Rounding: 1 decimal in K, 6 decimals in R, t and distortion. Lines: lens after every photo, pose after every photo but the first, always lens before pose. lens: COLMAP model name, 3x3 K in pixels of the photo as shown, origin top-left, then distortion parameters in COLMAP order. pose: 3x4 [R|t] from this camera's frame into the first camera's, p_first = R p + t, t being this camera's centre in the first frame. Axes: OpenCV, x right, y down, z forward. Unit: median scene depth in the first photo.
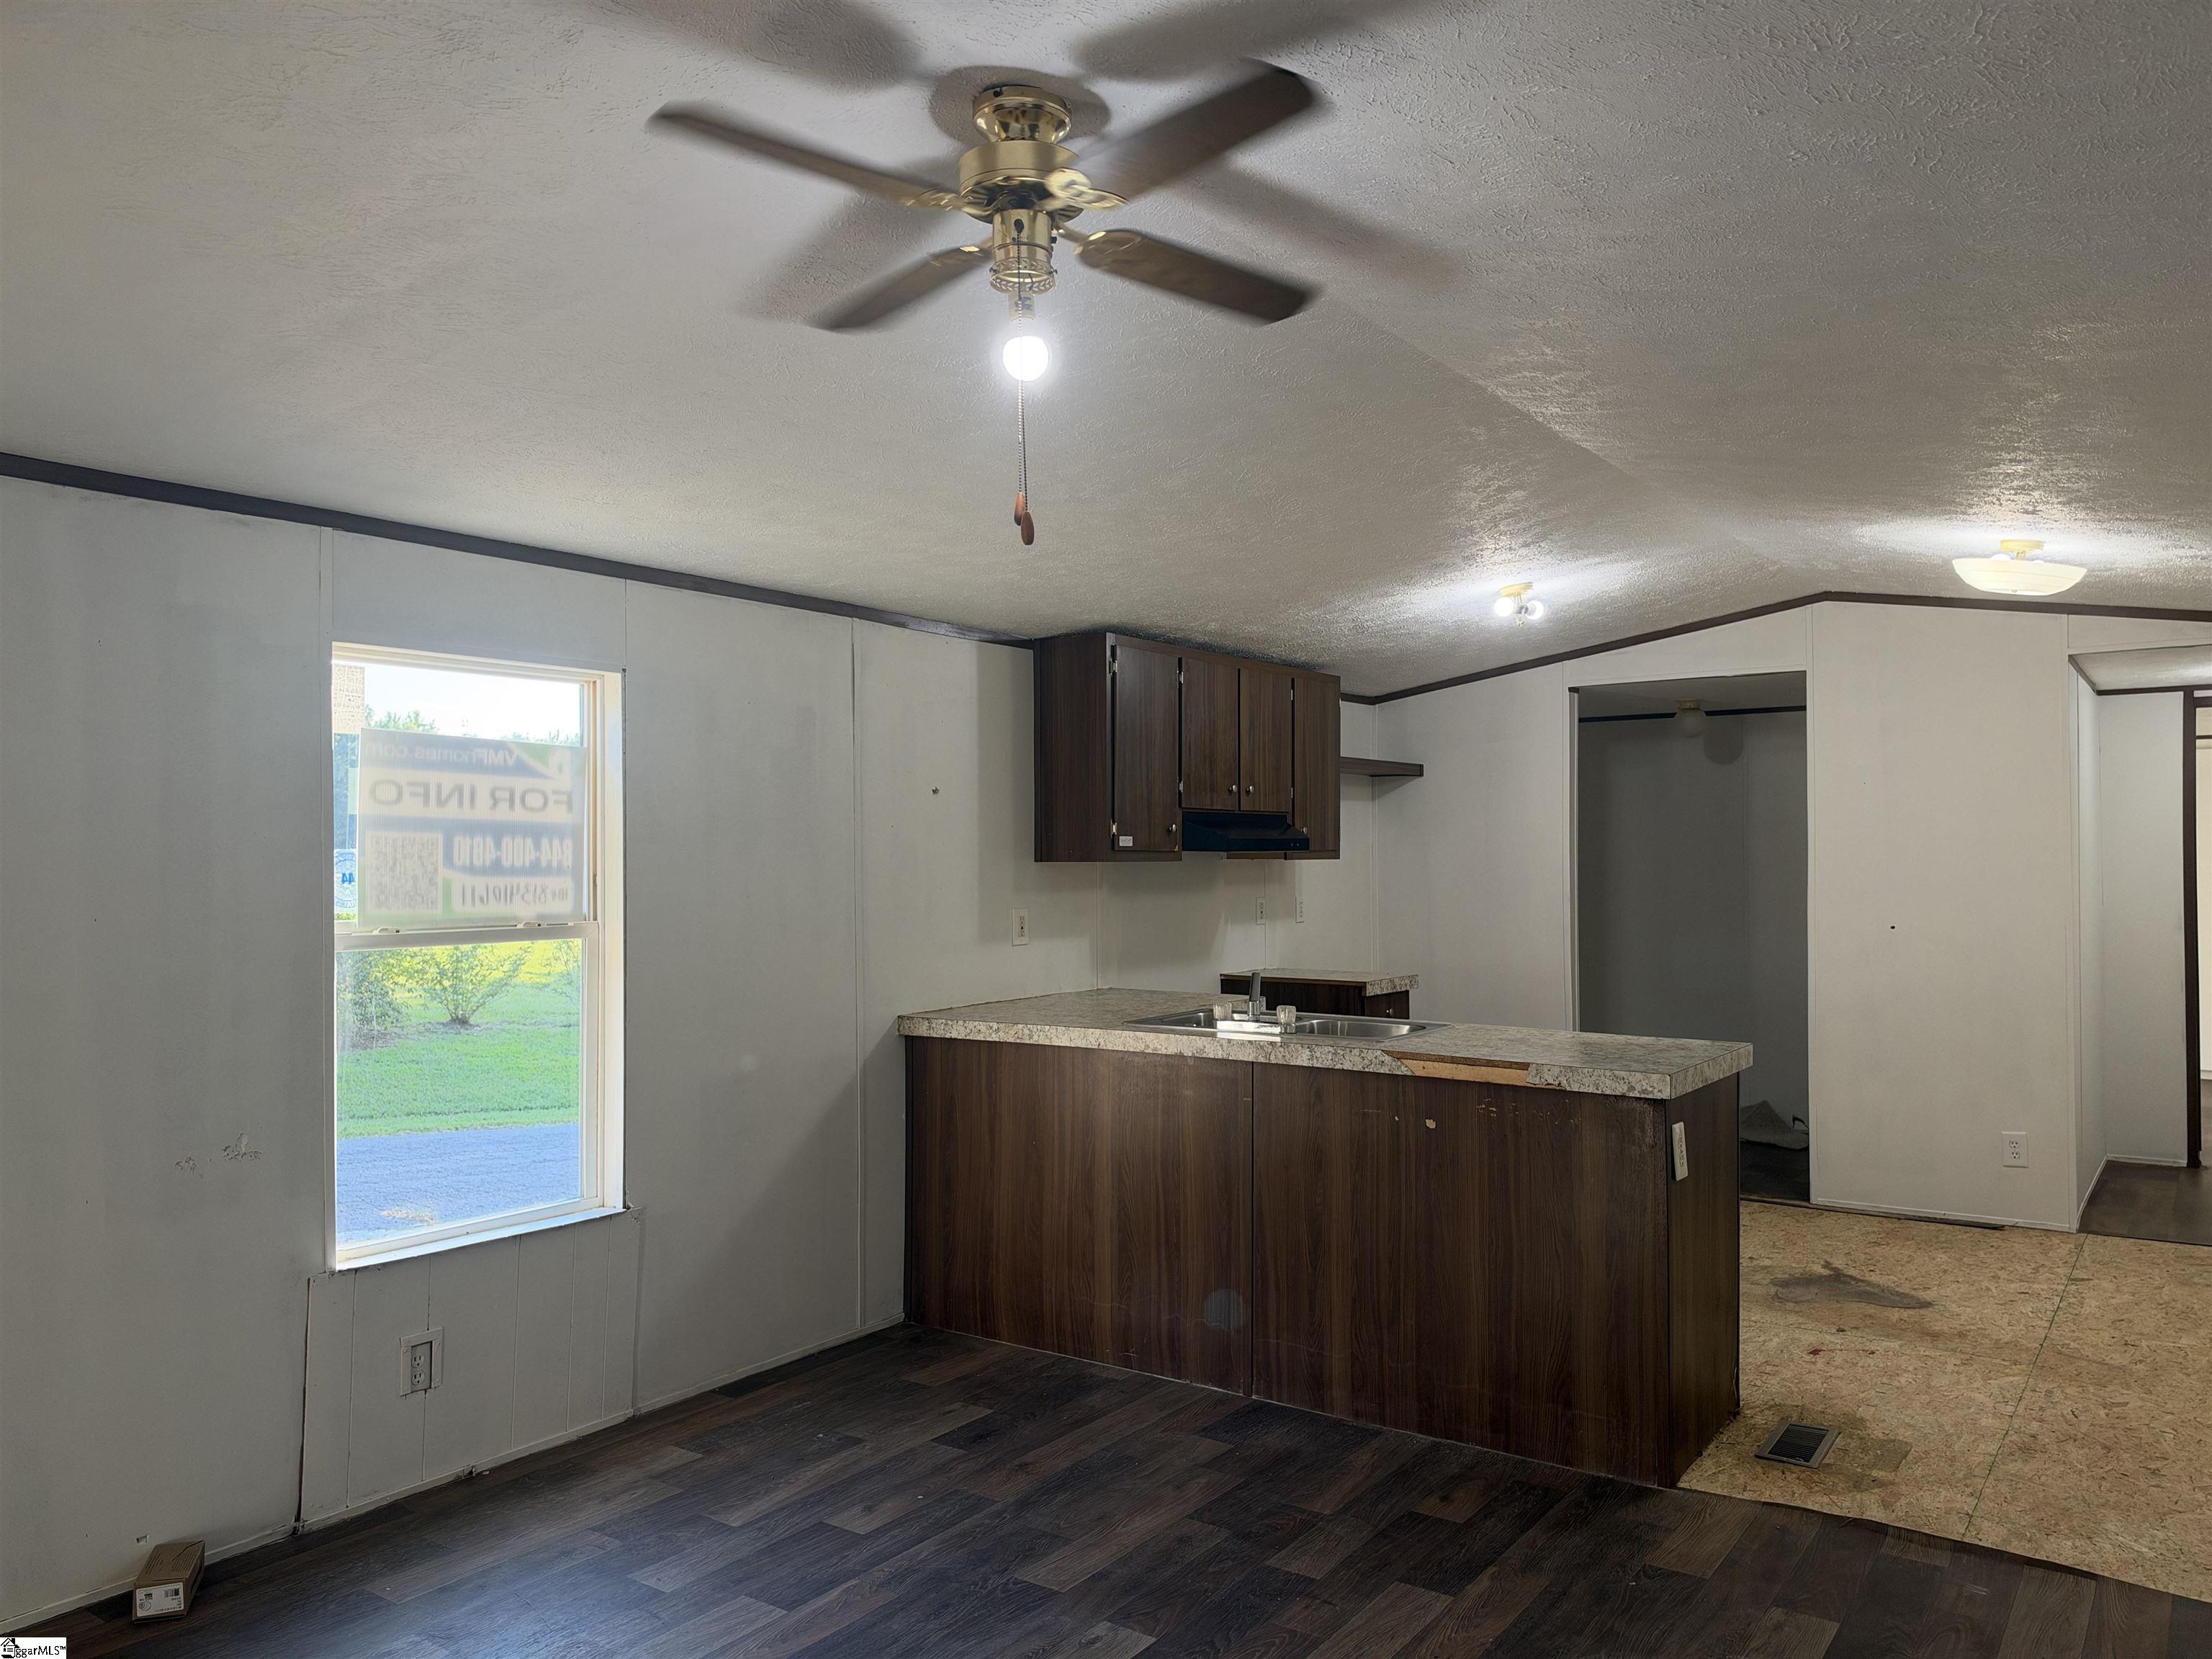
lens RADIAL K [[1618.9, 0, 1111.6], [0, 1618.9, 835.4], [0, 0, 1]] dist [0.026612, -0.055262]
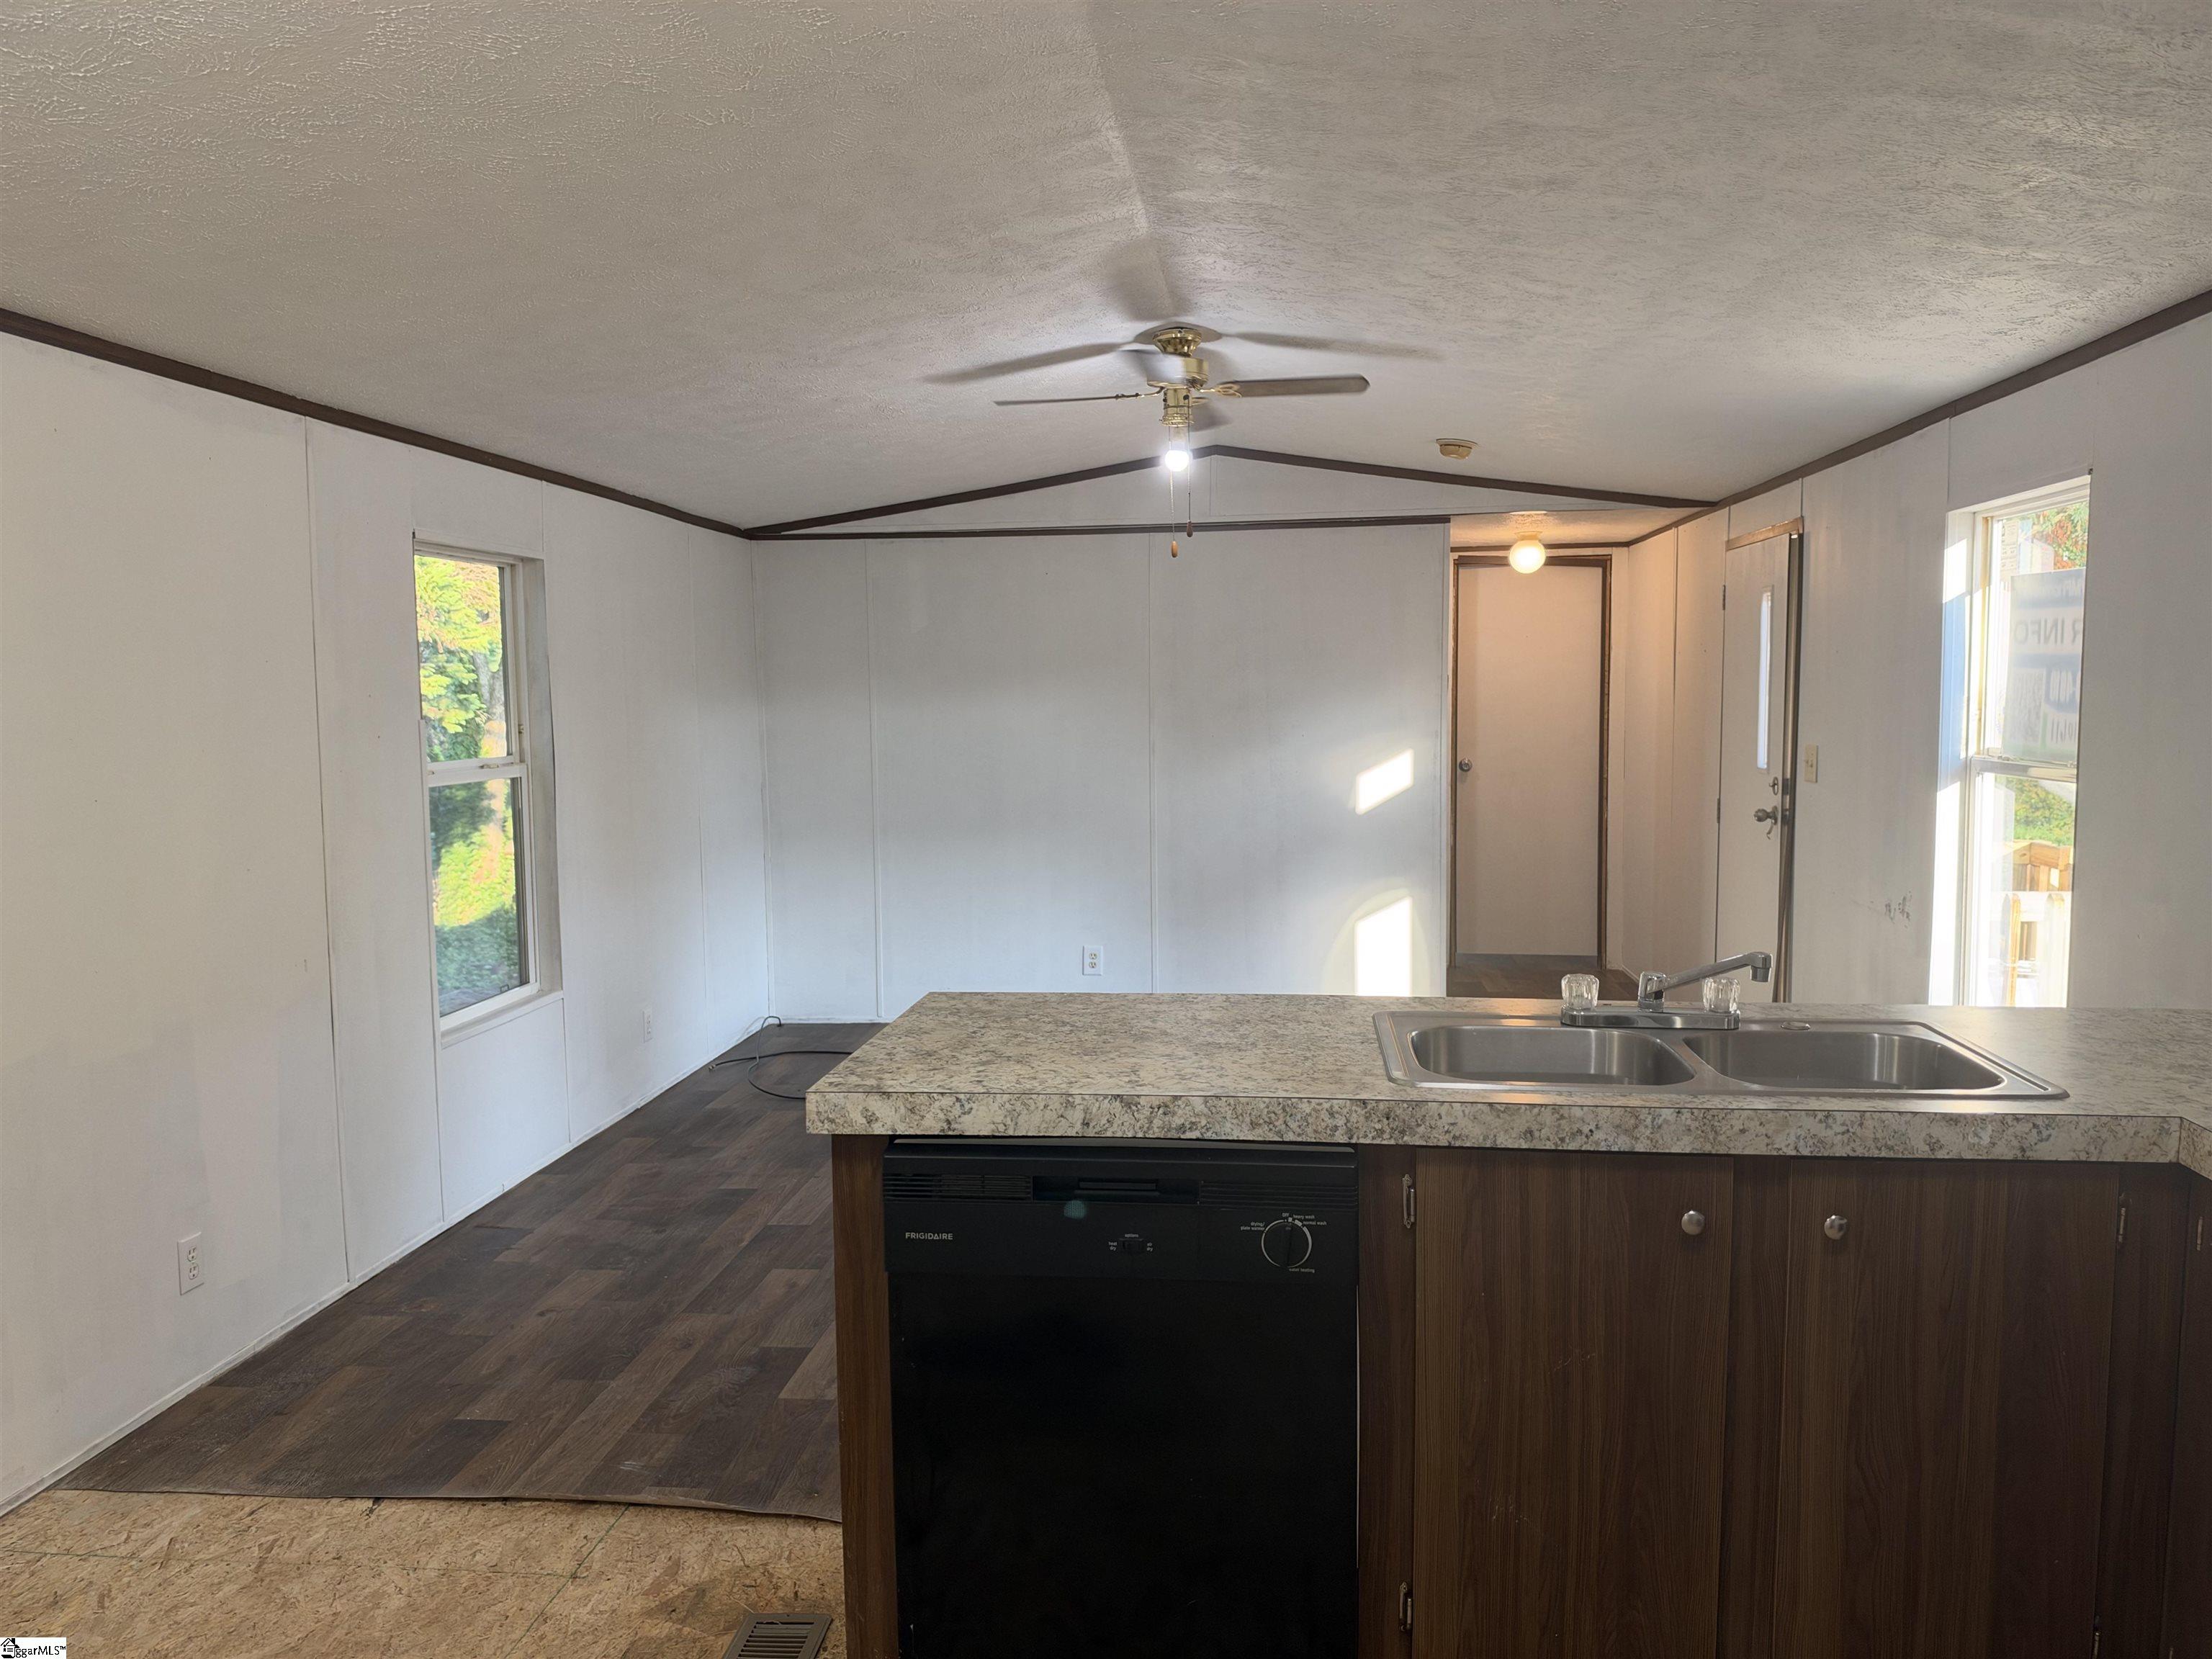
lens RADIAL K [[1618.9, 0, 1101.1], [0, 1618.9, 828.8], [0, 0, 1]] dist [0.026612, -0.055262]
pose [[-0.881264, 0.055292, -0.469379, 0.585680], [0.021052, 0.996740, 0.077888, 0.007158], [0.472155, 0.058759, -0.879555, 1.598996]]
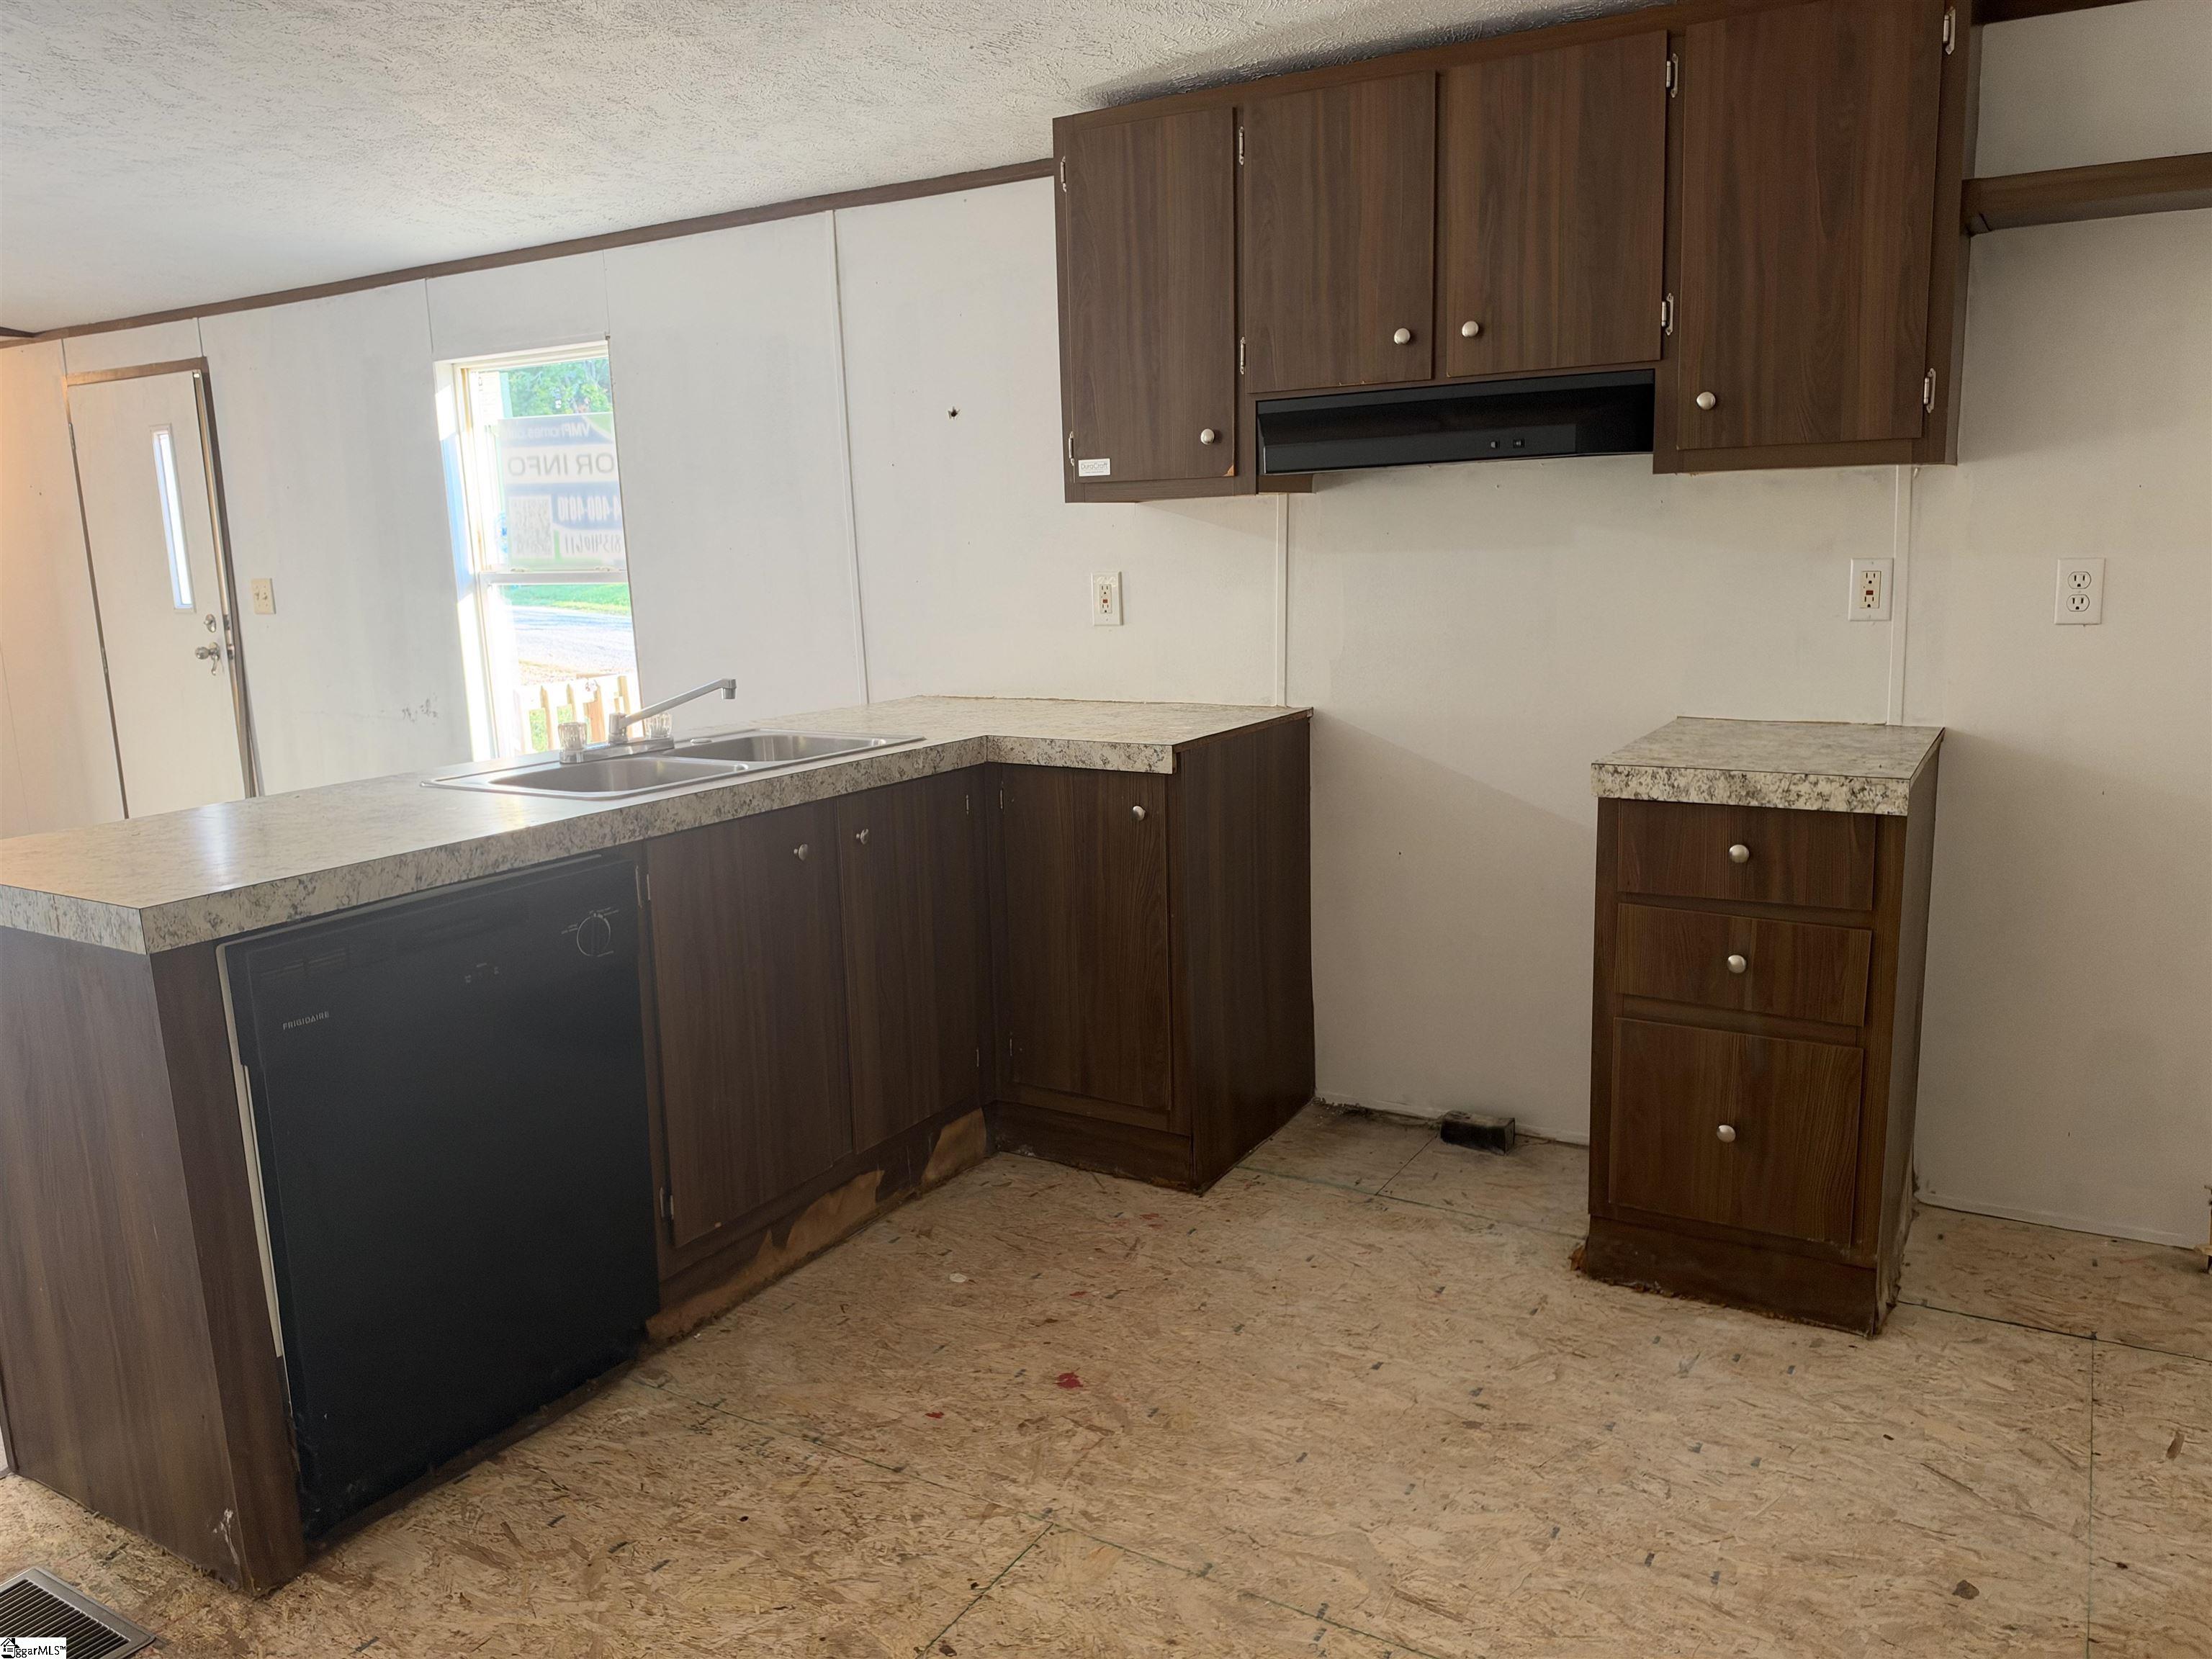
lens RADIAL K [[1618.9, 0, 1104.4], [0, 1618.9, 823.1], [0, 0, 1]] dist [0.026612, -0.055262]
pose [[0.037164, 0.186960, -0.981664, 0.893948], [0.042161, 0.981175, 0.188463, 0.028956], [0.998419, -0.048392, 0.028582, 1.366539]]
